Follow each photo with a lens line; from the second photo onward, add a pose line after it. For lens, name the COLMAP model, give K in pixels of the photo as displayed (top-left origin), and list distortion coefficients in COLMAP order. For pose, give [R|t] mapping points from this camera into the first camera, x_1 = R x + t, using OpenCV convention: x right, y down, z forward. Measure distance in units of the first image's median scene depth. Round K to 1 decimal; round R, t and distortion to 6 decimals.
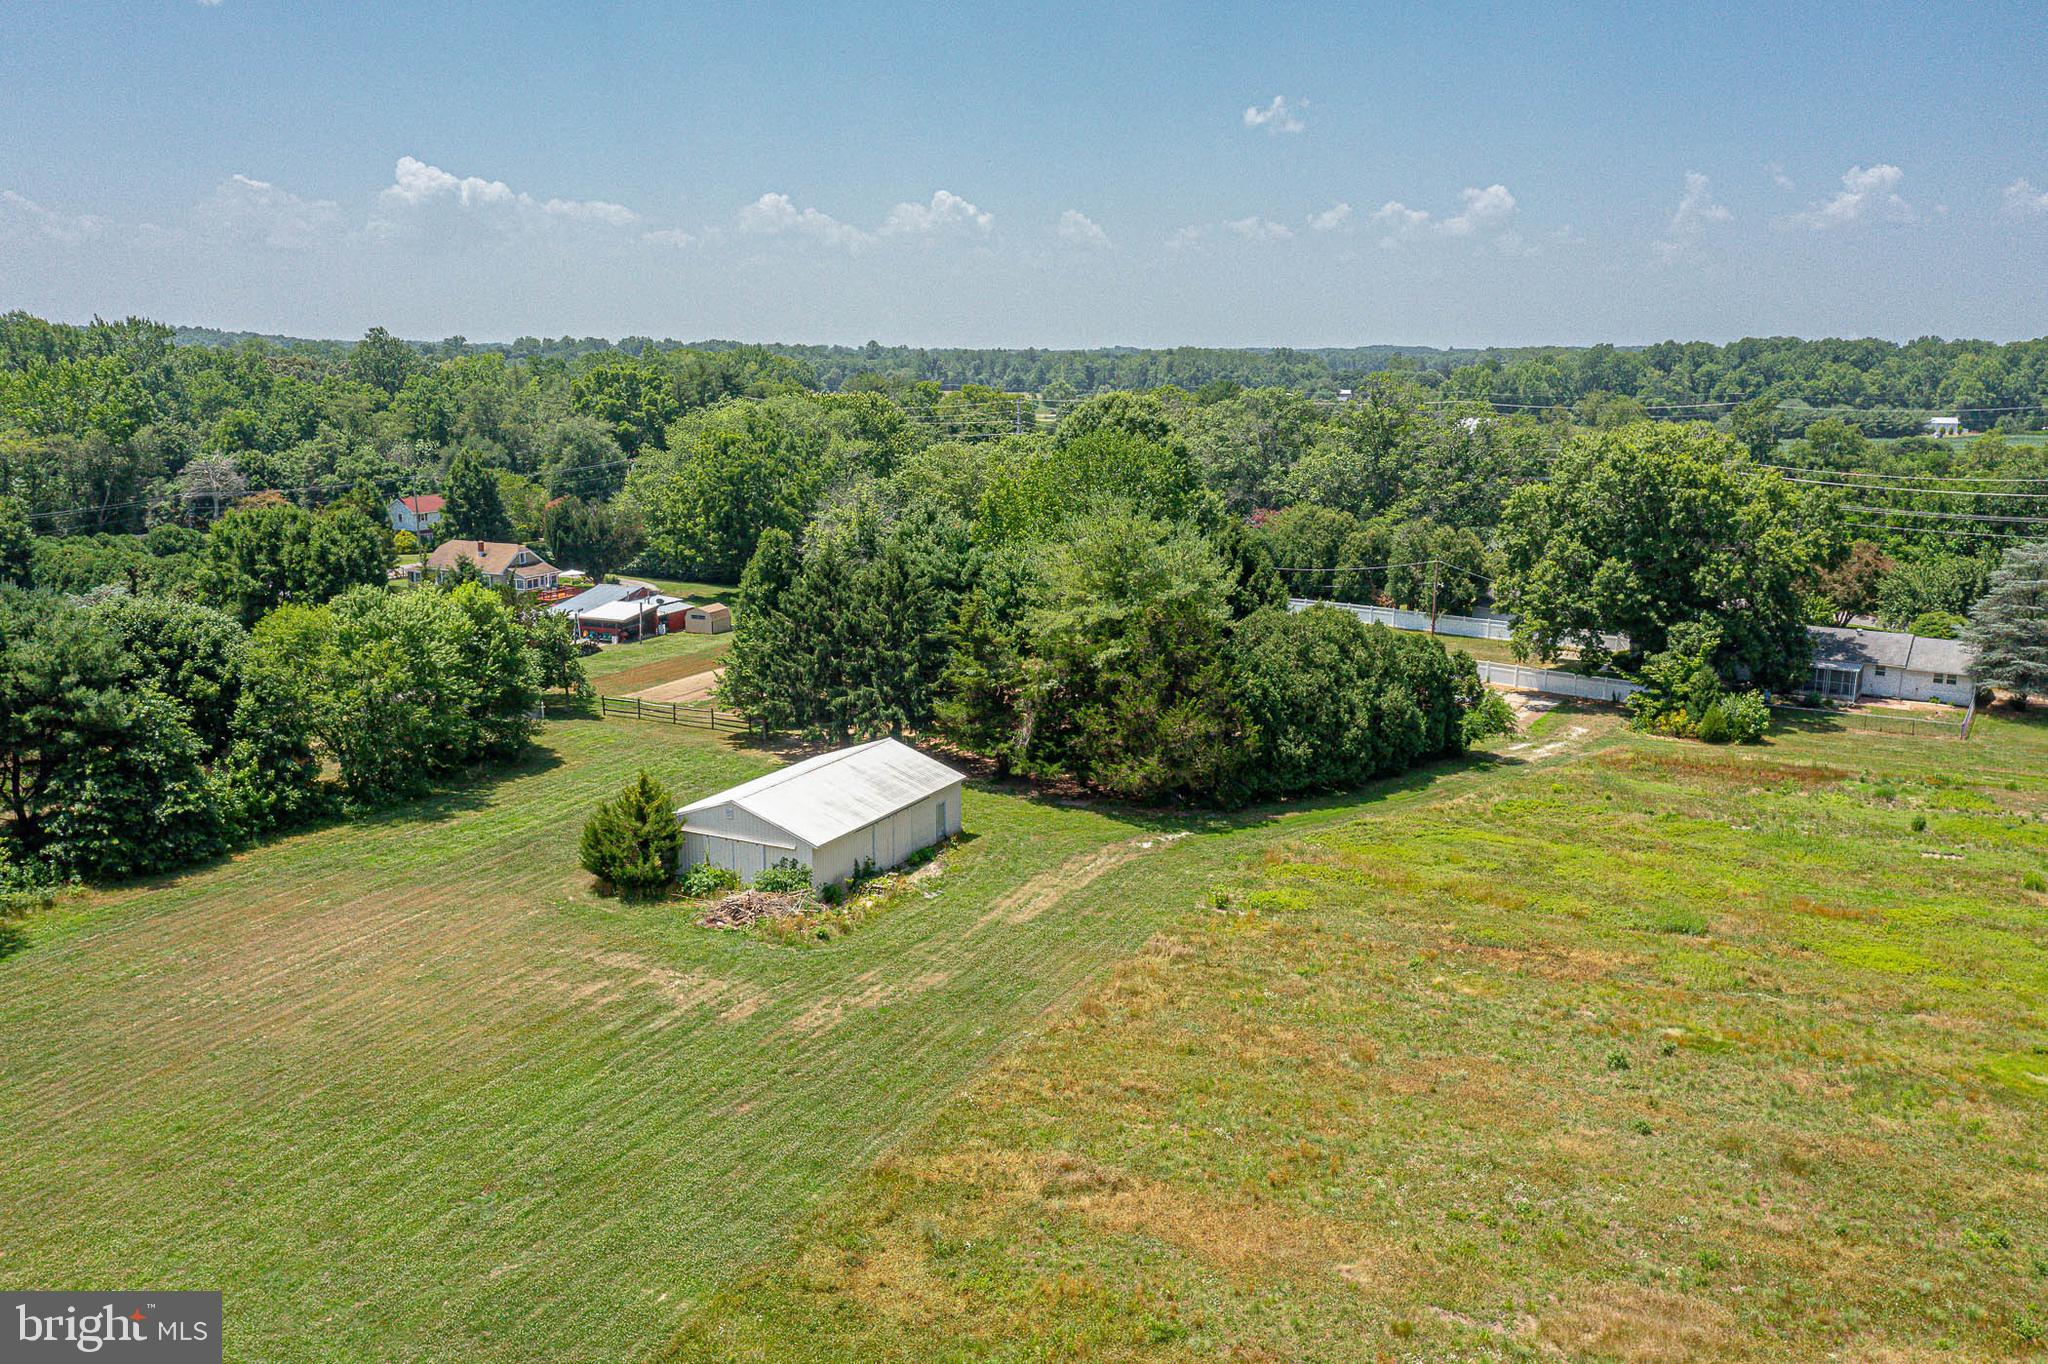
lens RADIAL K [[1643.7, 0, 952.9], [0, 1643.7, 674.1], [0, 0, 1]] dist [-0.001167, -0.011080]
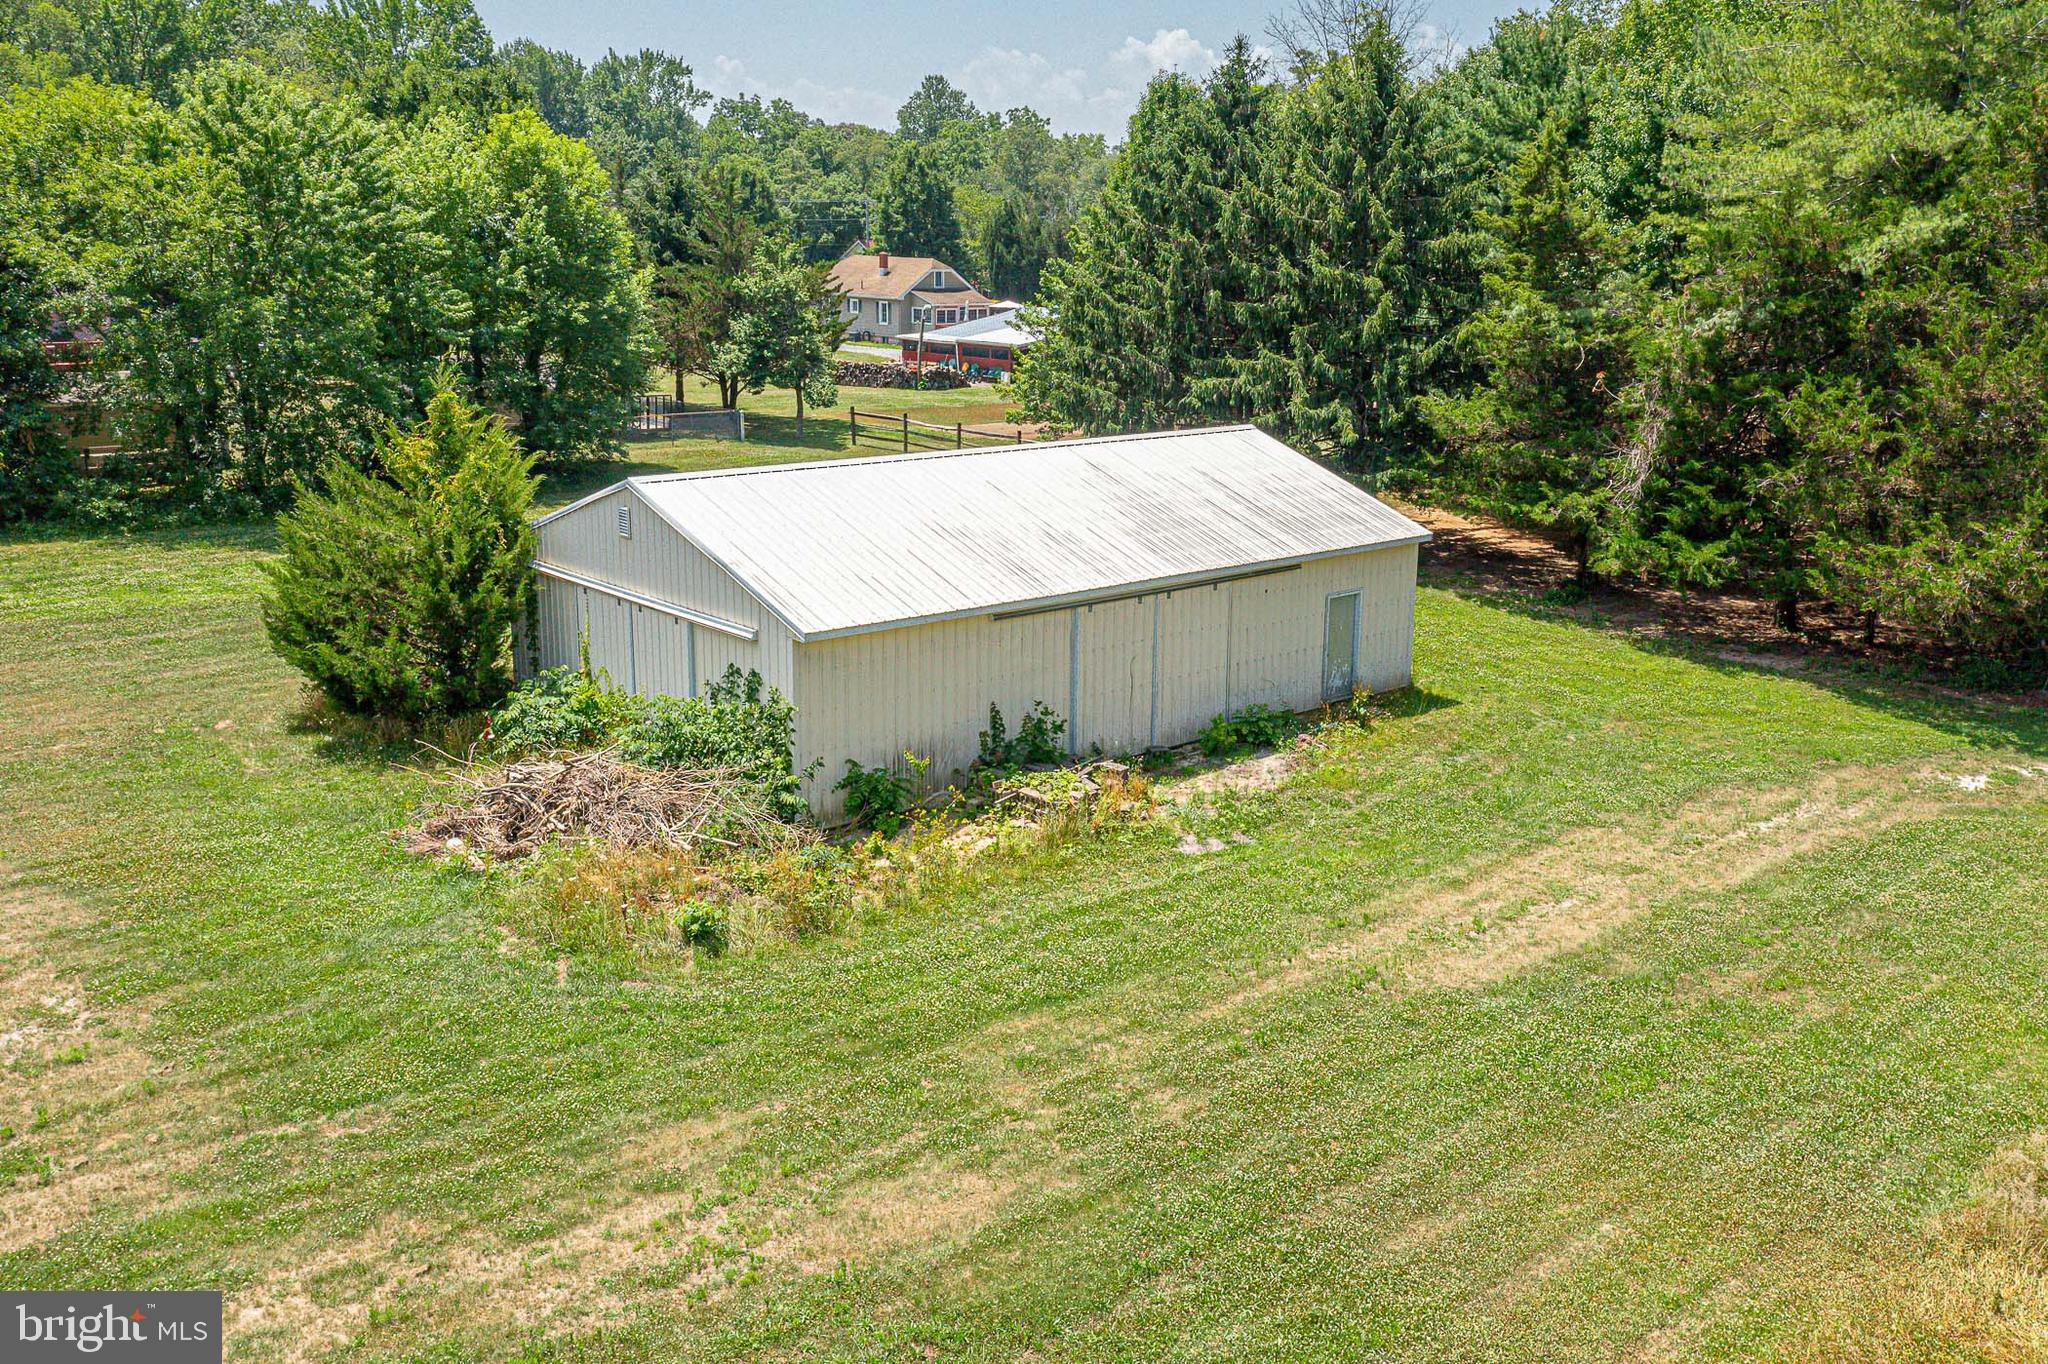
lens RADIAL K [[1992.9, 0, 1027.4], [0, 1992.9, 589.5], [0, 0, 1]] dist [-0.008219, 0.008808]
pose [[0.949299, 0.090780, -0.300982, 0.052218], [-0.087647, 0.995864, 0.023924, 0.067477], [0.301909, 0.003669, 0.953330, 0.530302]]
